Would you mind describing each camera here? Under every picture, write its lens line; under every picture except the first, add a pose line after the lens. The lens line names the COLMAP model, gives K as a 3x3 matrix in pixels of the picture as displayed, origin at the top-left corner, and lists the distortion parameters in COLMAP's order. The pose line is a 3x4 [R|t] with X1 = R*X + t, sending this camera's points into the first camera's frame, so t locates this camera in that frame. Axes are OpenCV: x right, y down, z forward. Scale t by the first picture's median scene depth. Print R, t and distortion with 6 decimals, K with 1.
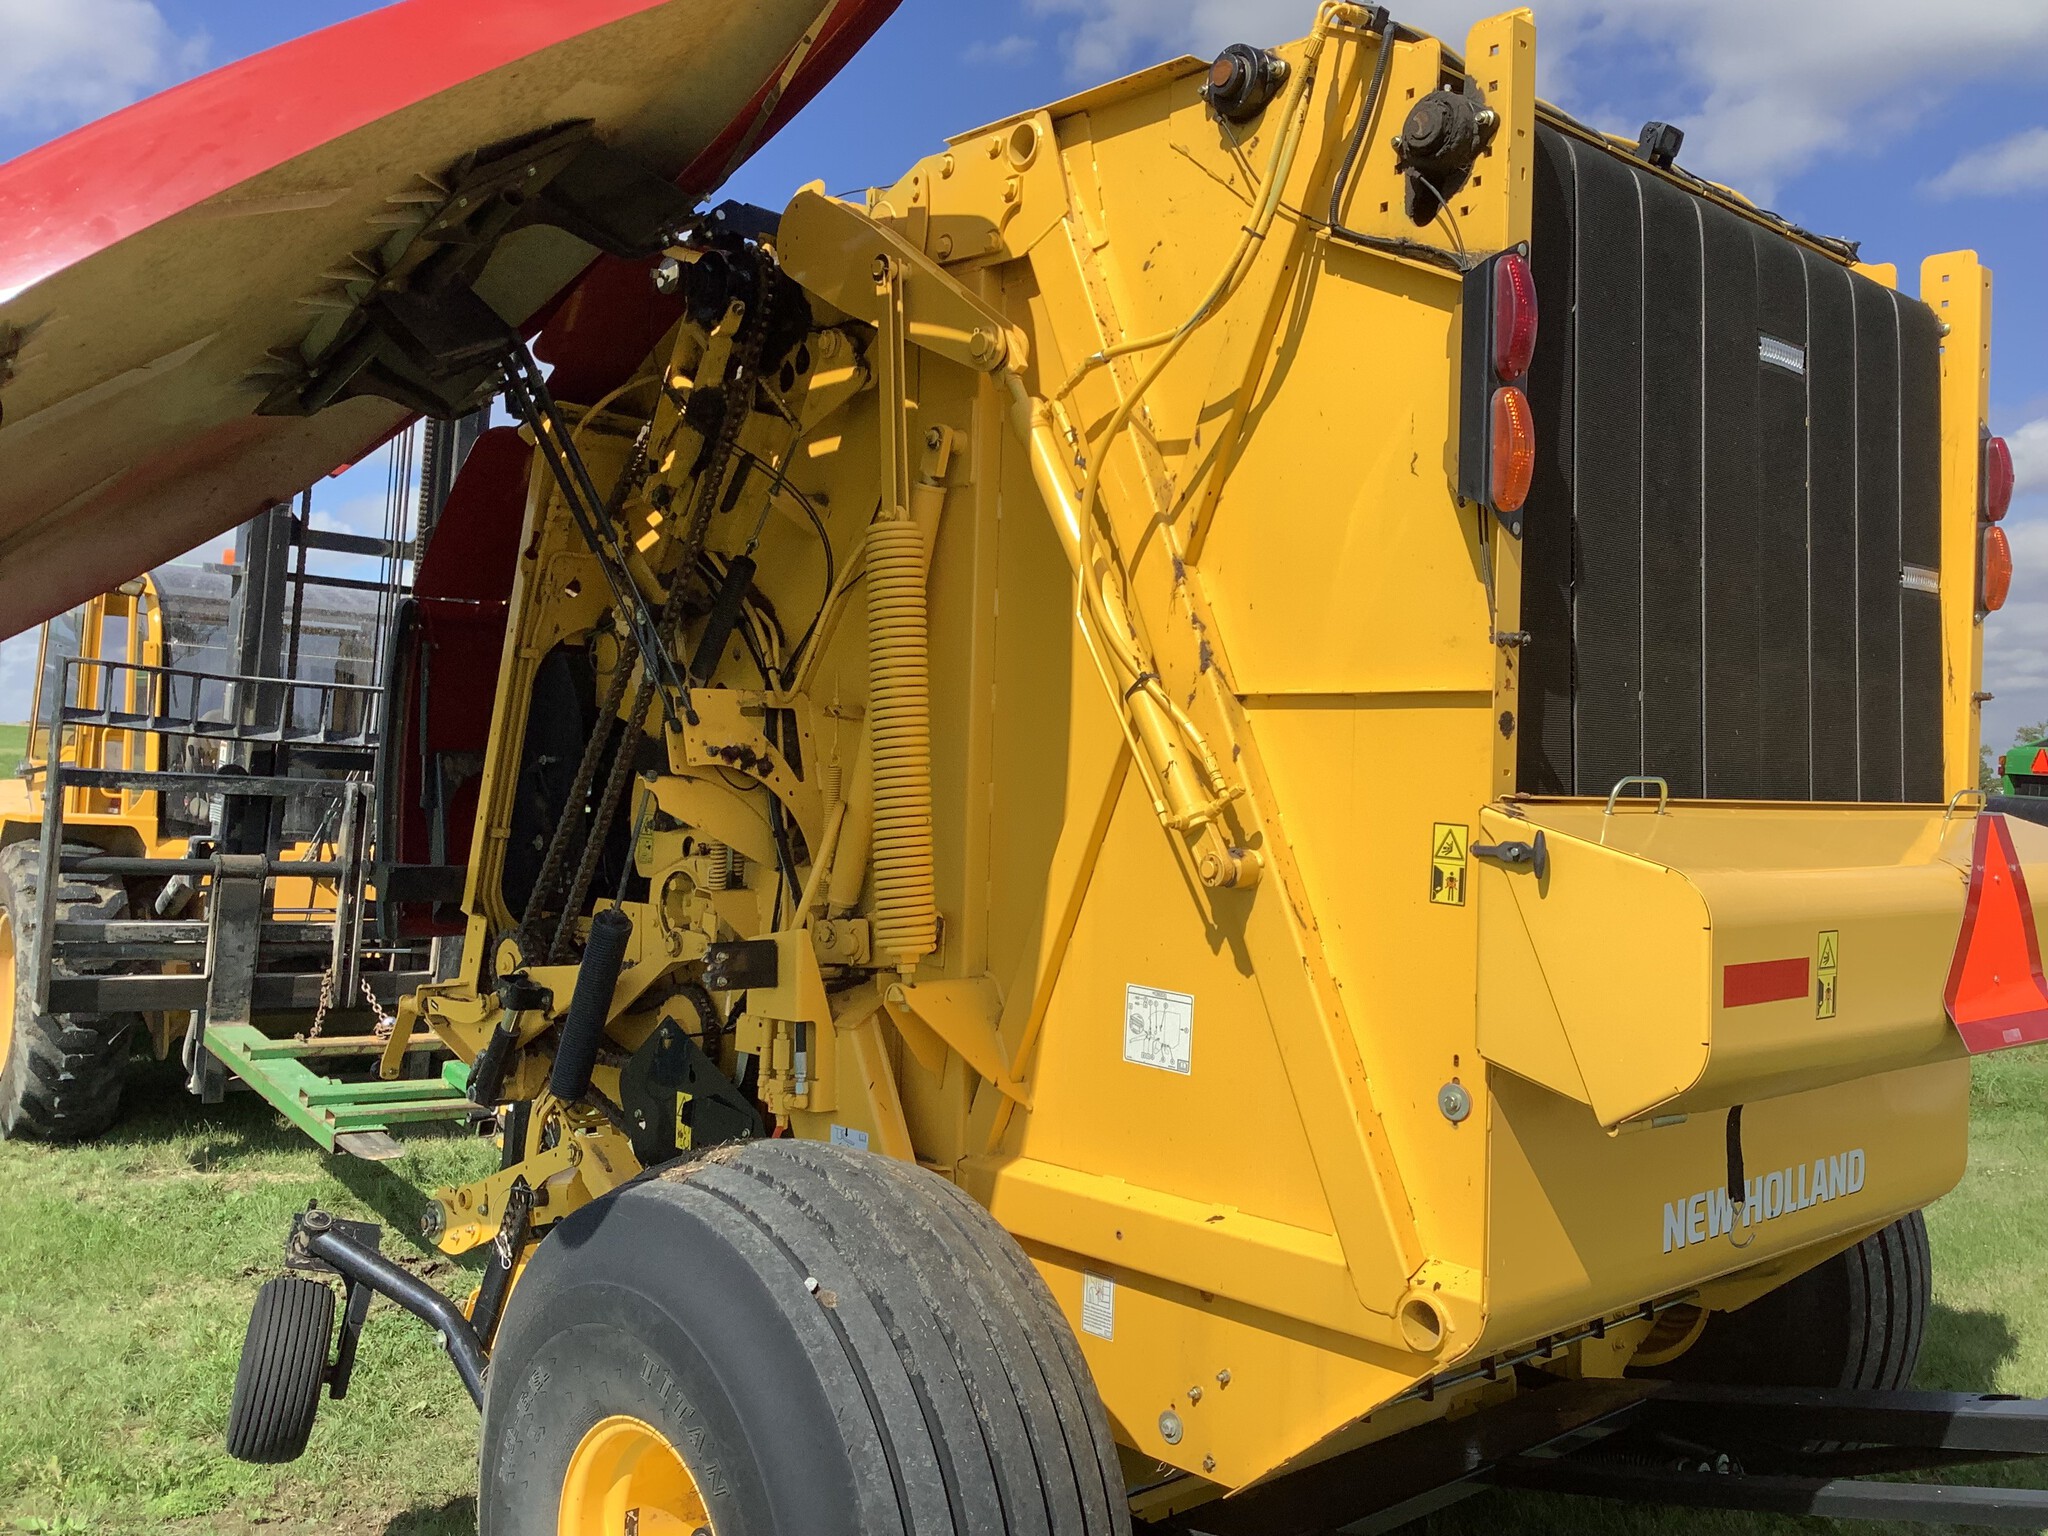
lens RADIAL K [[1885.2, 0, 1057.0], [0, 1885.2, 762.9], [0, 0, 1]] dist [0.013622, 0.000000]
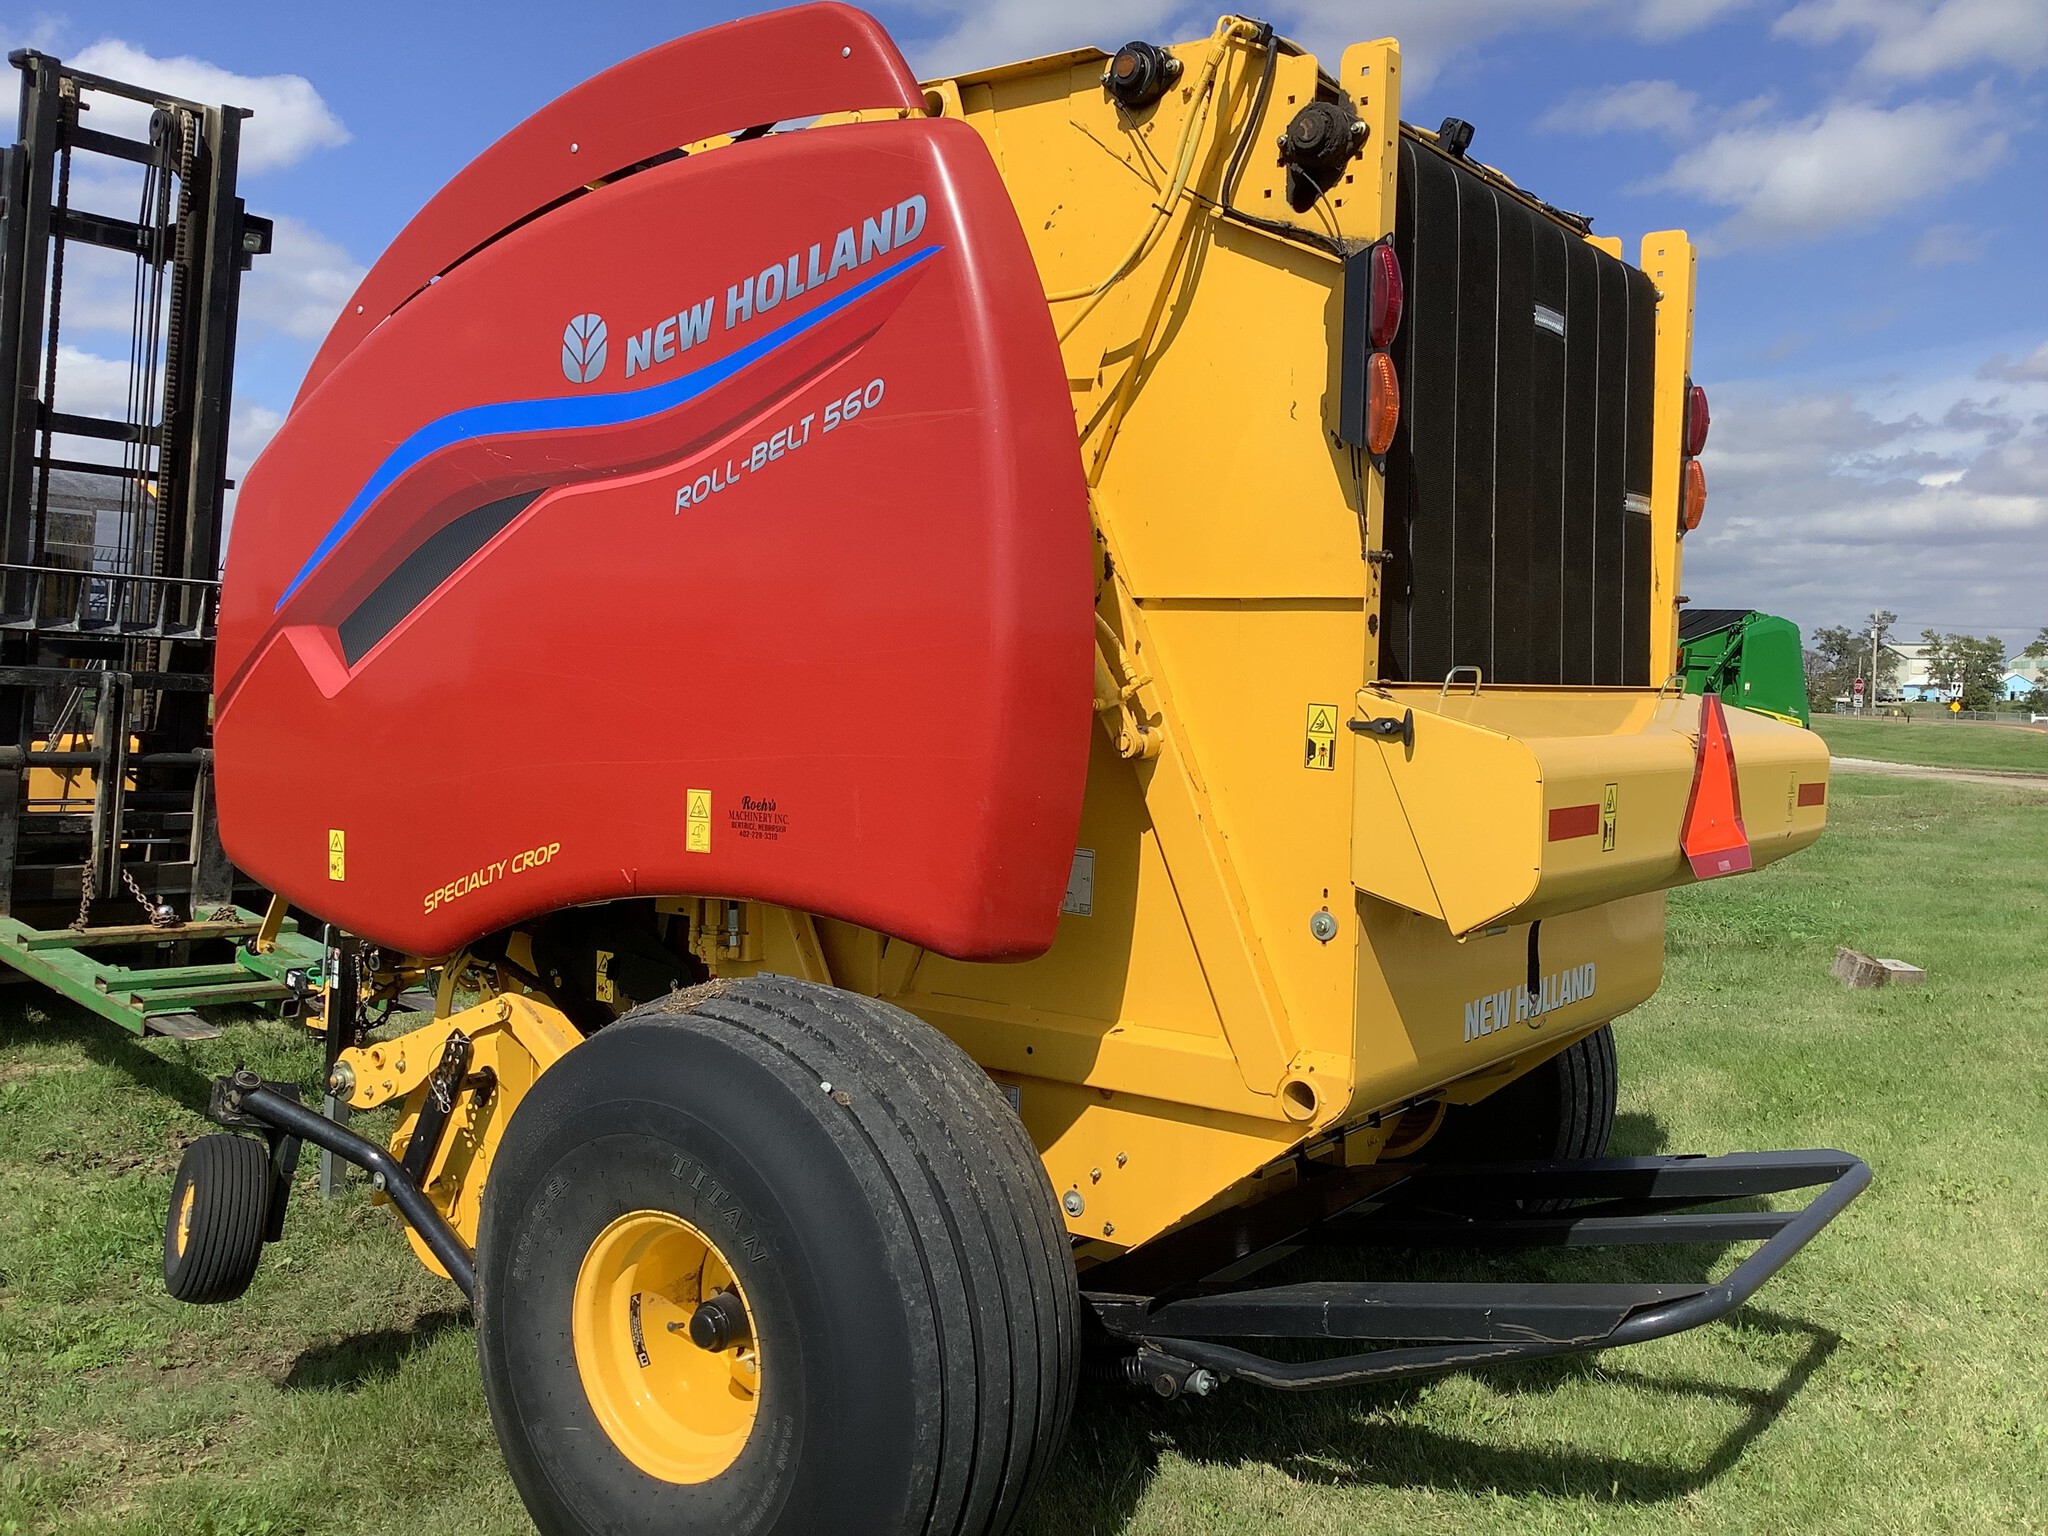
lens RADIAL K [[1885.2, 0, 1068.7], [0, 1885.2, 783.7], [0, 0, 1]] dist [0.013622, 0.000000]
pose [[0.981267, -0.013876, 0.192151, -0.177454], [0.000245, 0.997492, 0.070785, -0.003325], [-0.192651, -0.069412, 0.978809, -0.171908]]
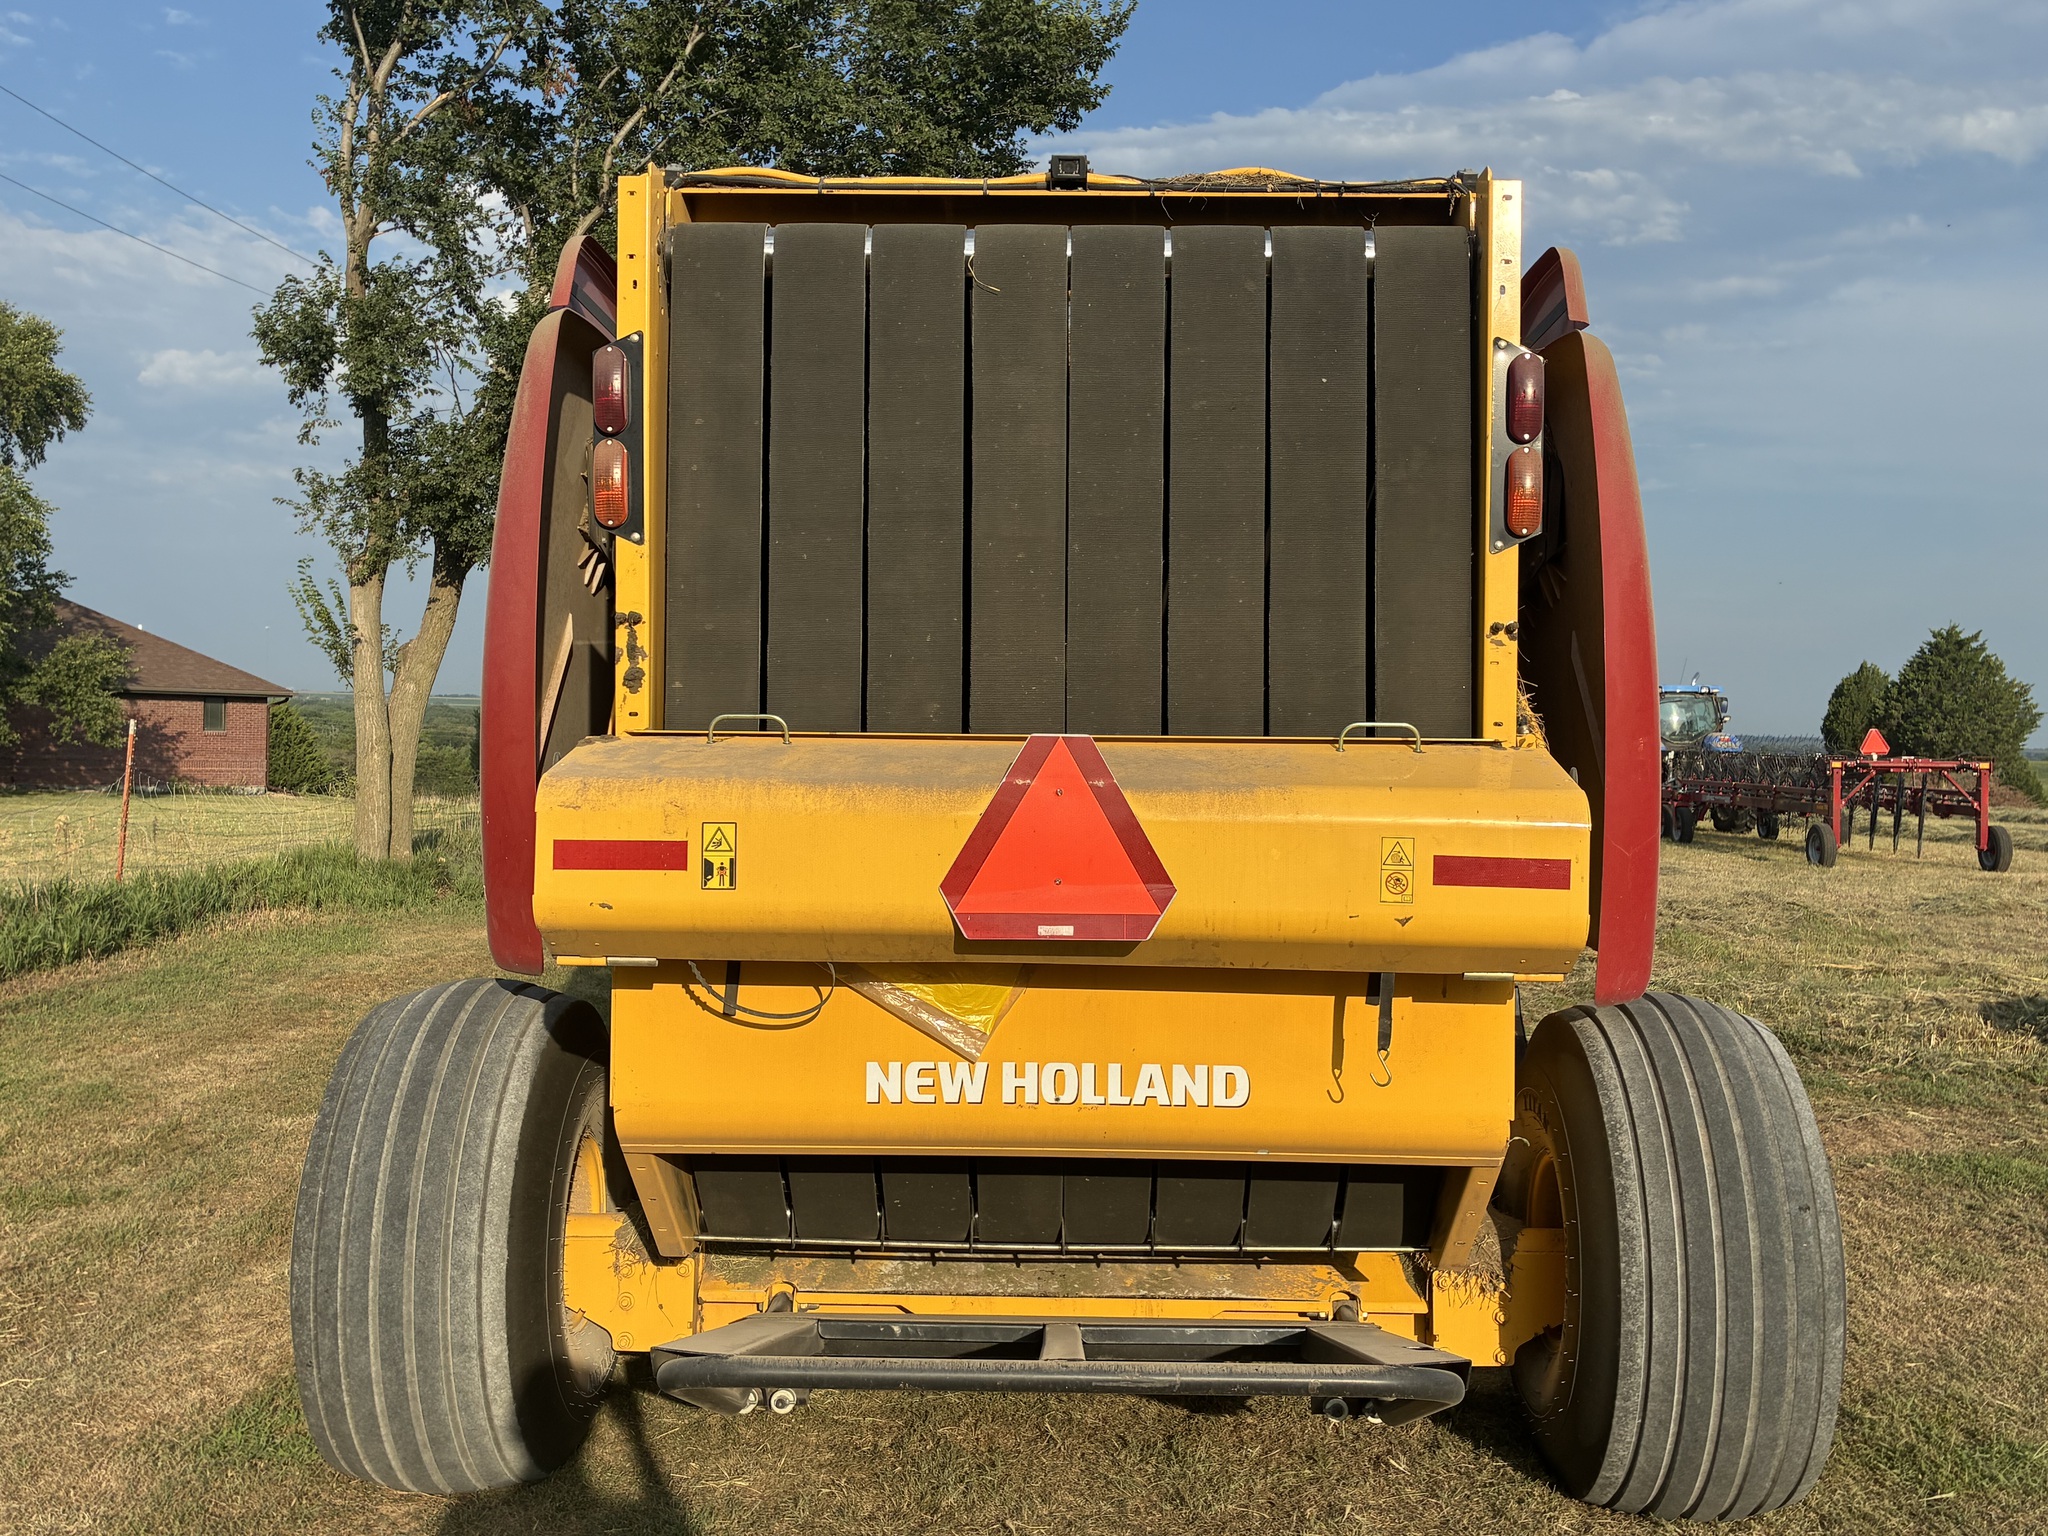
lens RADIAL K [[2042.5, 0, 1045.5], [0, 2042.5, 809.4], [0, 0, 1]] dist [0.025616, 0.000000]
pose [[0.717992, -0.015855, -0.695871, 1.314901], [0.010215, 0.999873, -0.012243, 0.084076], [0.695977, 0.001682, 0.718062, 0.118569]]
